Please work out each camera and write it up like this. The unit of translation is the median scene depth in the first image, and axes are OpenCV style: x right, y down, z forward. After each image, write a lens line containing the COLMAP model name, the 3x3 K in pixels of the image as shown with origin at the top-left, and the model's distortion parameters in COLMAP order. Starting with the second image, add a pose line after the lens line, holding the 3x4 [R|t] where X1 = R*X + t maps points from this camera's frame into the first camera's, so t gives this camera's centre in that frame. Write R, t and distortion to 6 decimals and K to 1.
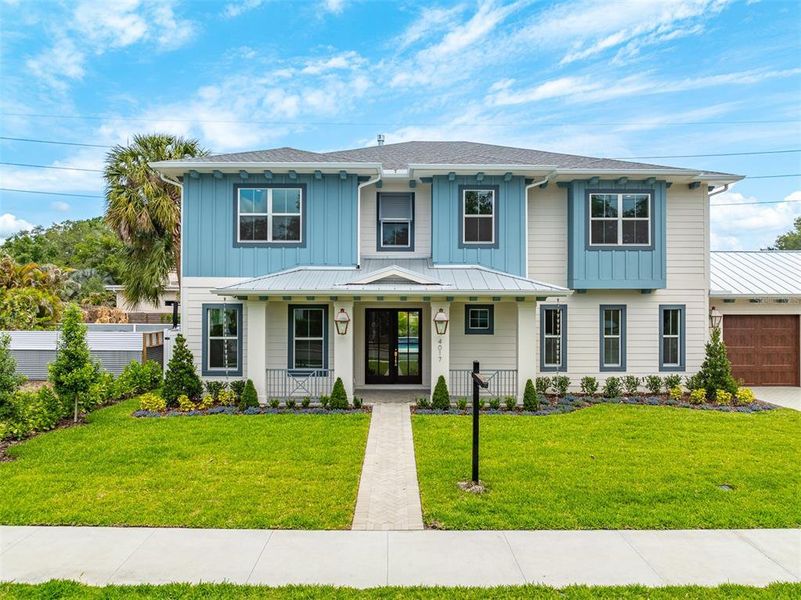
lens RADIAL K [[574.2, 0, 400.5], [0, 574.2, 300.0], [0, 0, 1]] dist [-0.033577, 0.005271]
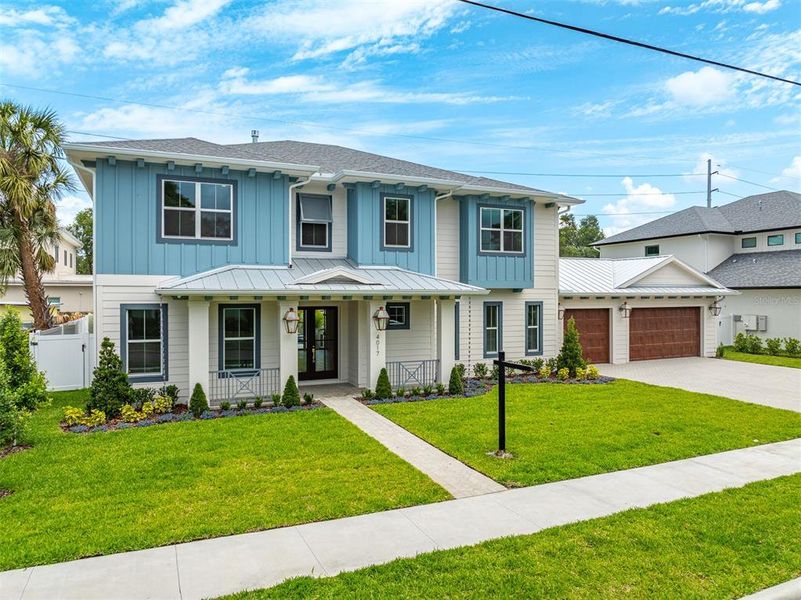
lens RADIAL K [[574.2, 0, 400.5], [0, 574.2, 300.0], [0, 0, 1]] dist [-0.033577, 0.005271]
pose [[0.910300, -0.006193, 0.413904, -0.316115], [0.003342, 0.999965, 0.007611, -0.005261], [-0.413936, -0.005546, 0.910289, -0.004483]]
